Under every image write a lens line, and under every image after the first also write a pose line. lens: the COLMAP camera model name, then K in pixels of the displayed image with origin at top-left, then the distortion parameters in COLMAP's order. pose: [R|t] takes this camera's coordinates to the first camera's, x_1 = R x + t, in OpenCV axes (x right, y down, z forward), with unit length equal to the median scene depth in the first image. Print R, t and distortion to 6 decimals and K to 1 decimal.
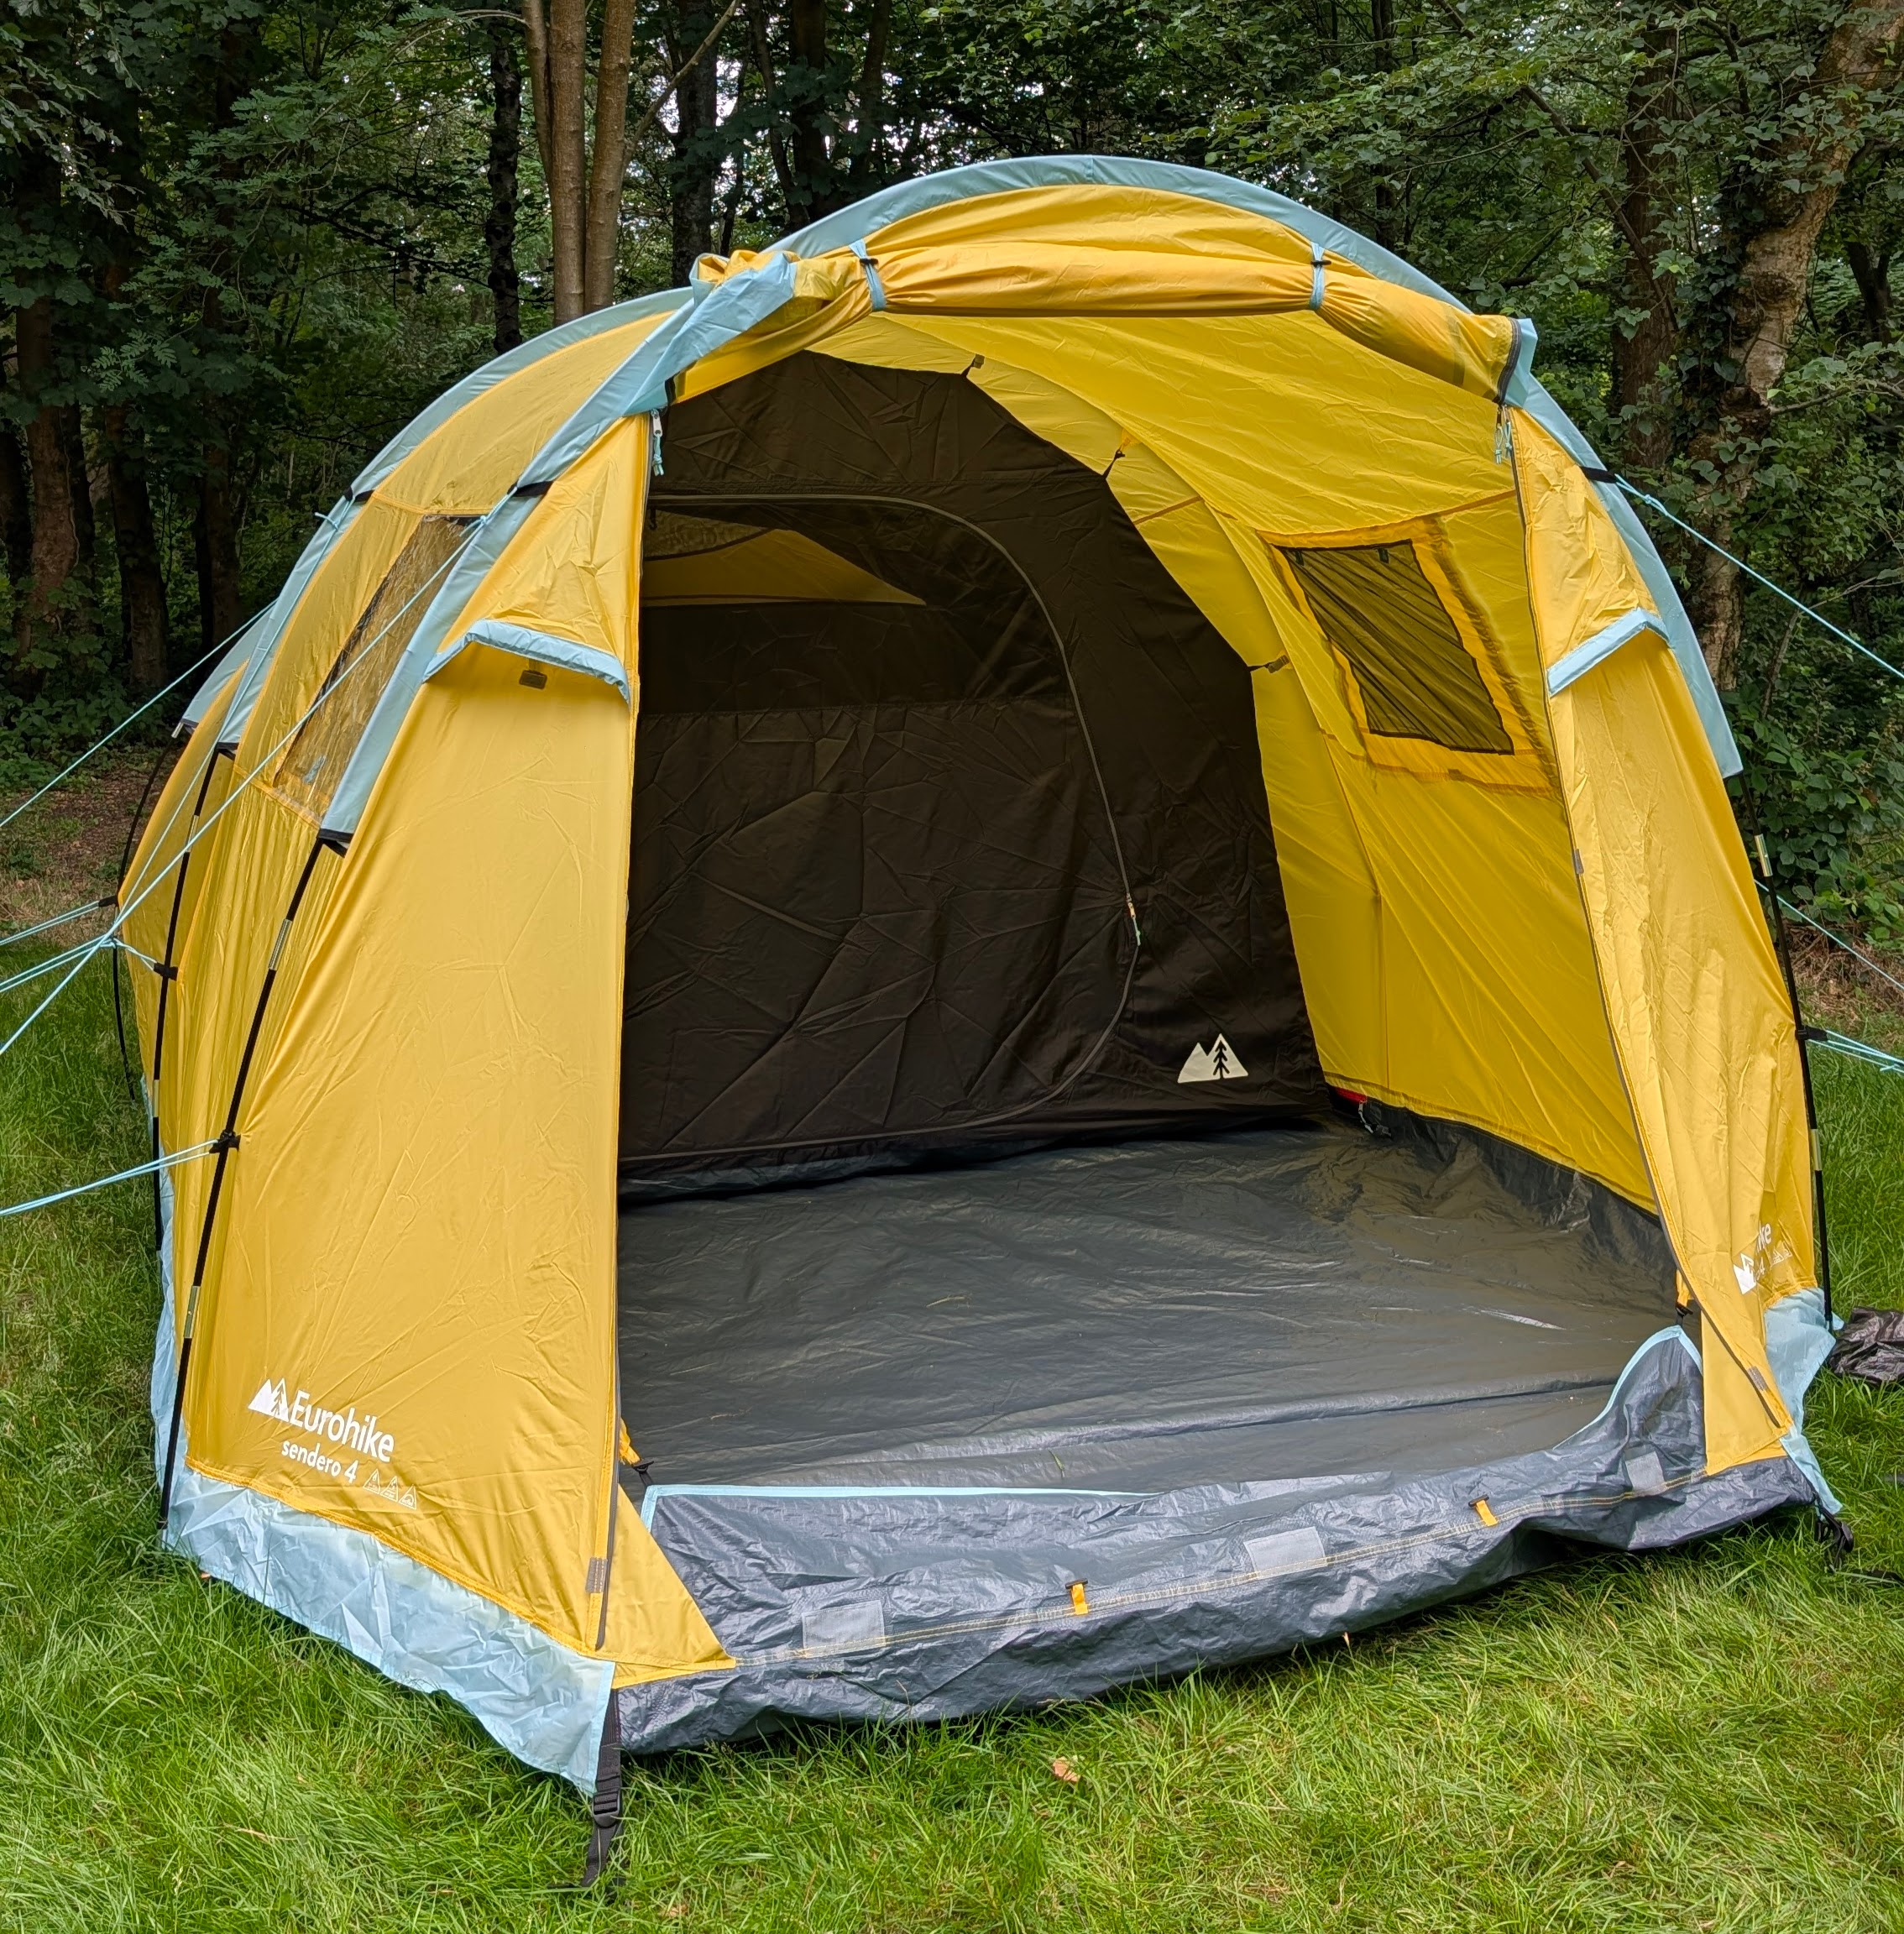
lens RADIAL K [[2559.3, 0, 922.0], [0, 2559.3, 642.2], [0, 0, 1]] dist [0.137207, -0.407406]
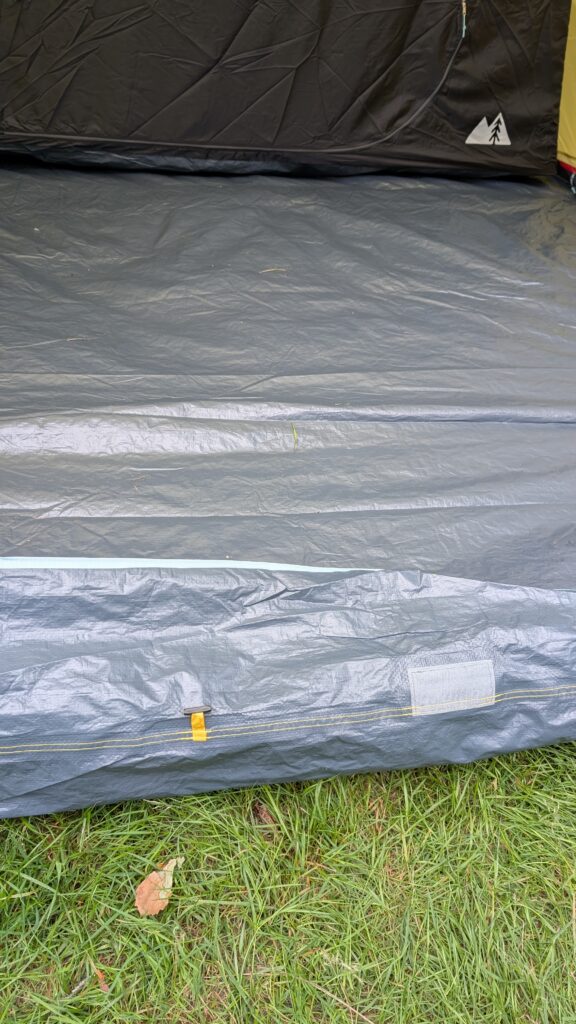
lens RADIAL K [[777.5, 0, 288.0], [0, 777.5, 512.0], [0, 0, 1]] dist [-0.023983, 0.052036]
pose [[0.984652, 0.170000, -0.039498, 0.051782], [-0.115828, 0.805812, 0.580733, 0.094120], [0.130552, -0.567245, 0.813135, 0.490684]]
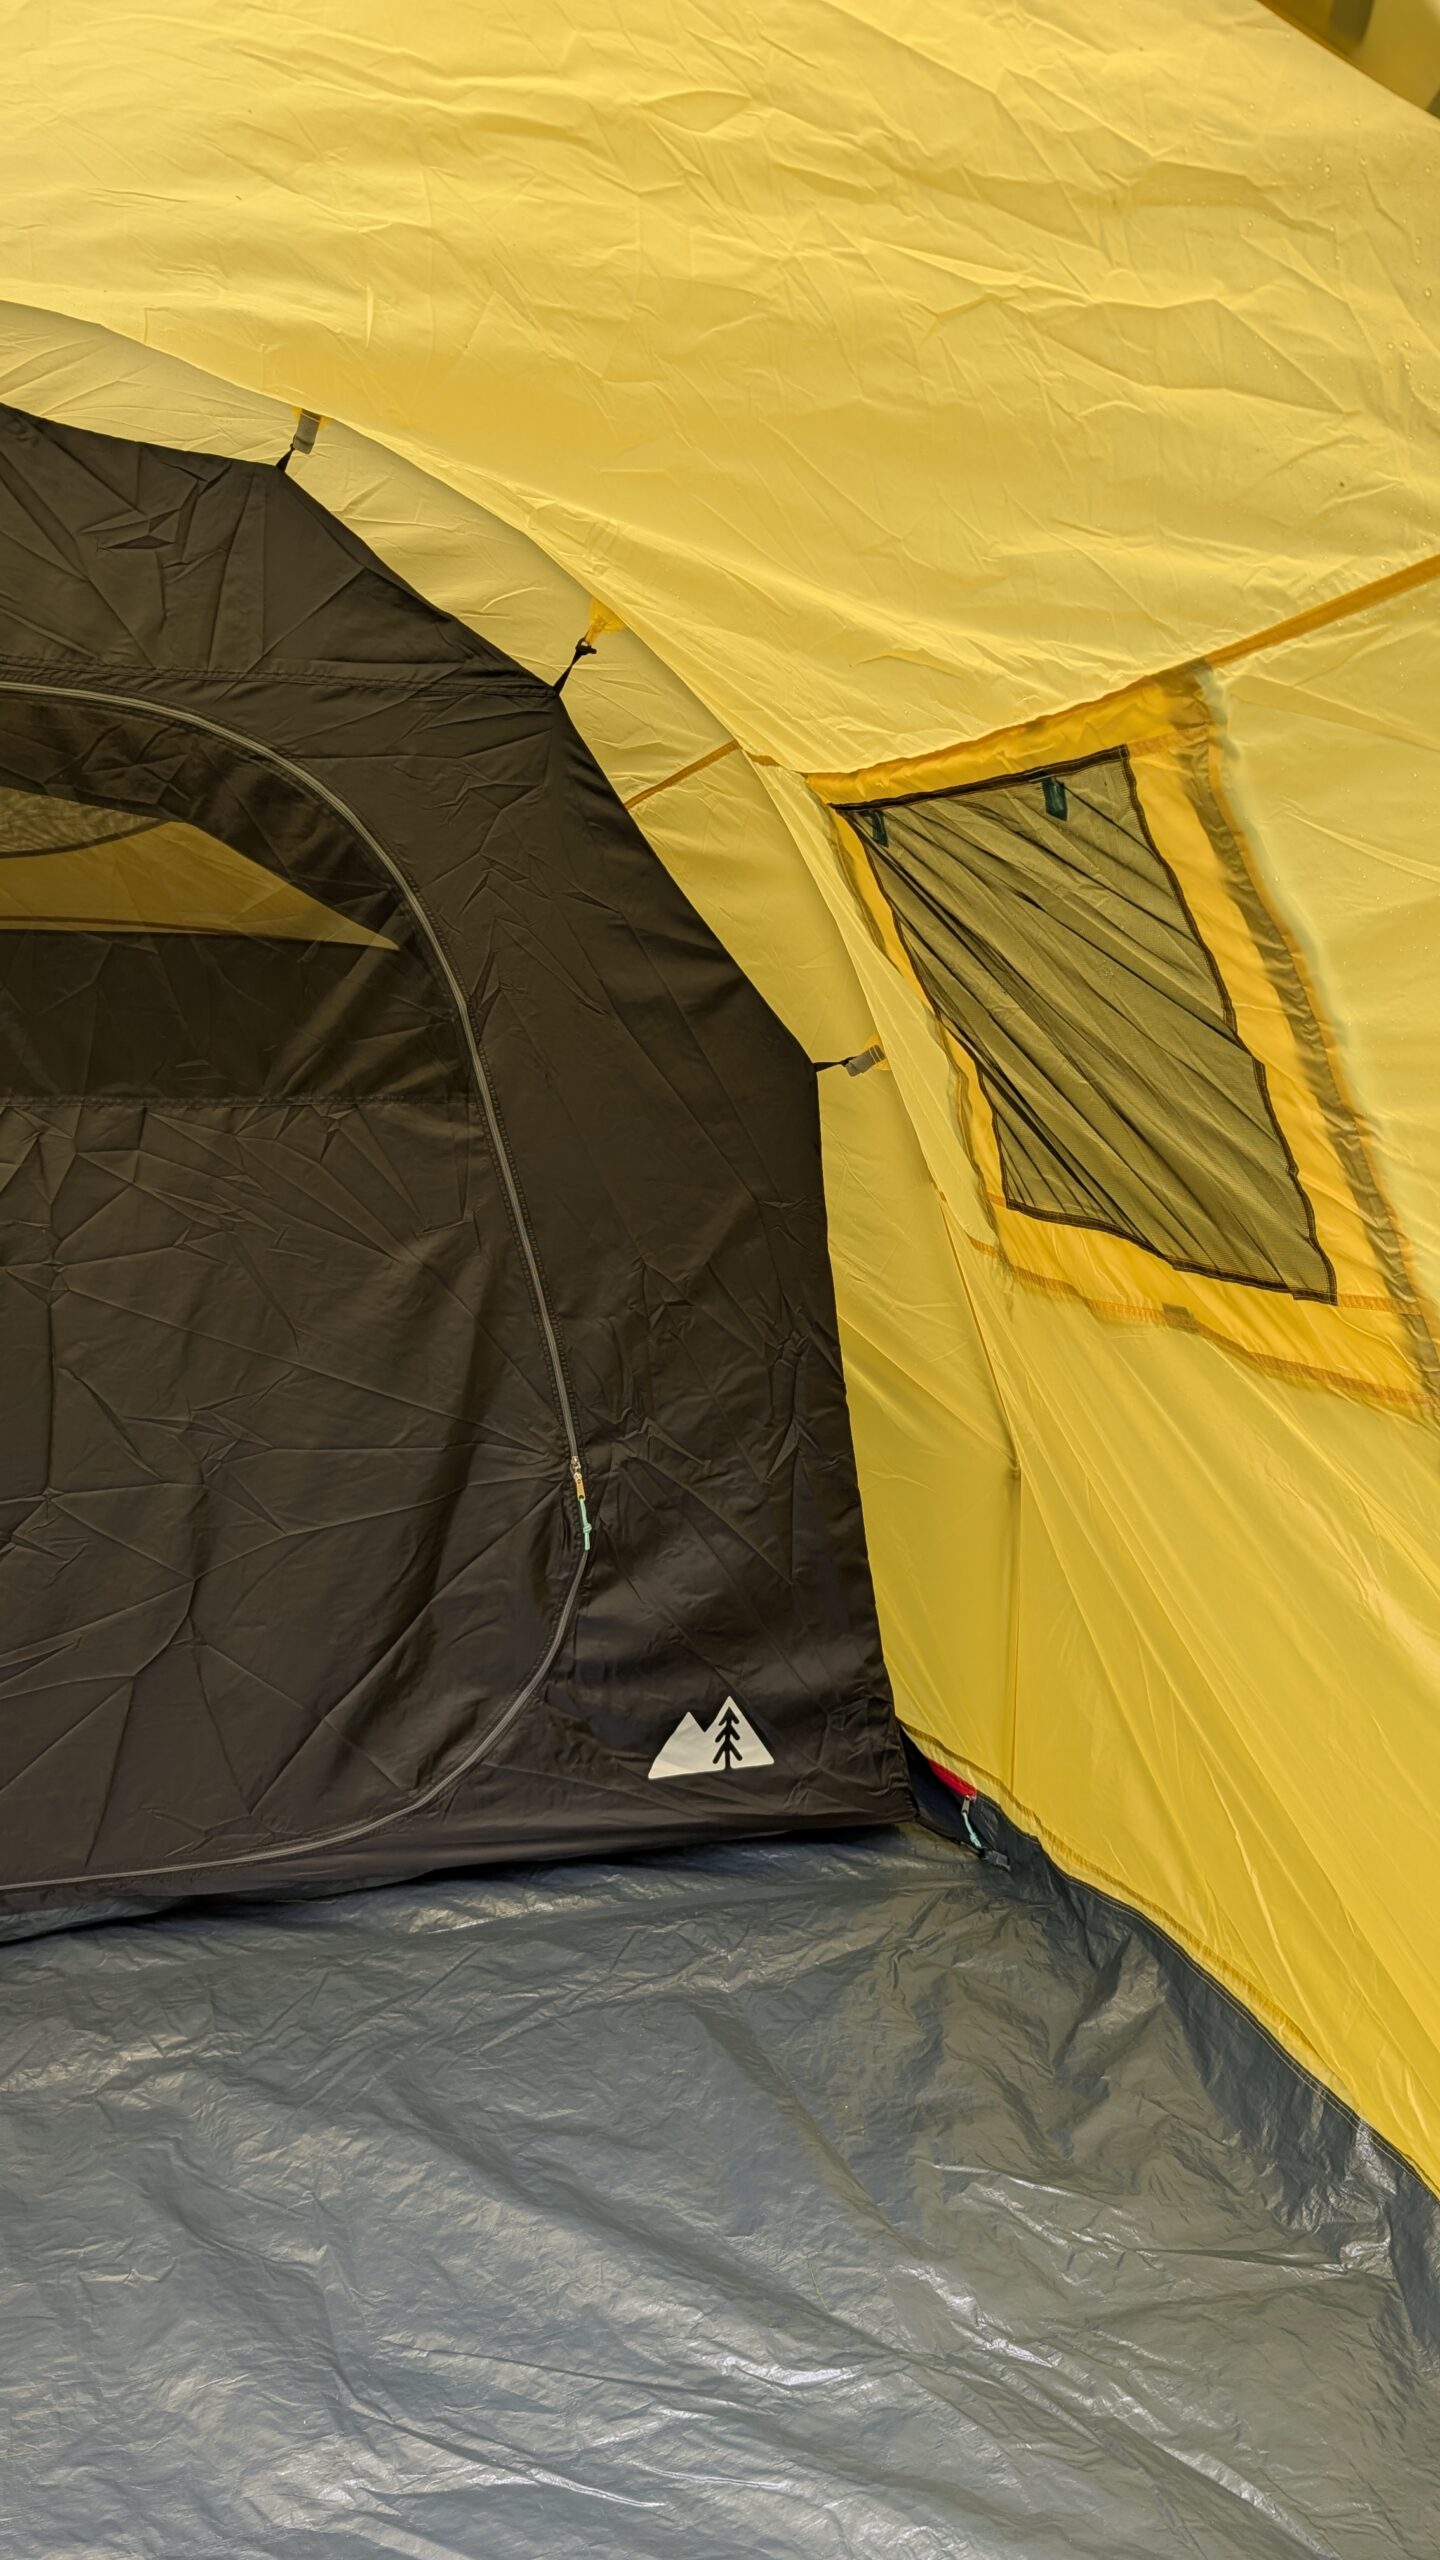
lens RADIAL K [[1894.7, 0, 737.1], [0, 1894.7, 1231.4], [0, 0, 1]] dist [-0.000312, -0.006981]
pose [[0.998667, 0.051564, 0.002155, 0.117466], [-0.051521, 0.993688, 0.099646, 0.006070], [0.002997, -0.099624, 0.995021, 0.617244]]
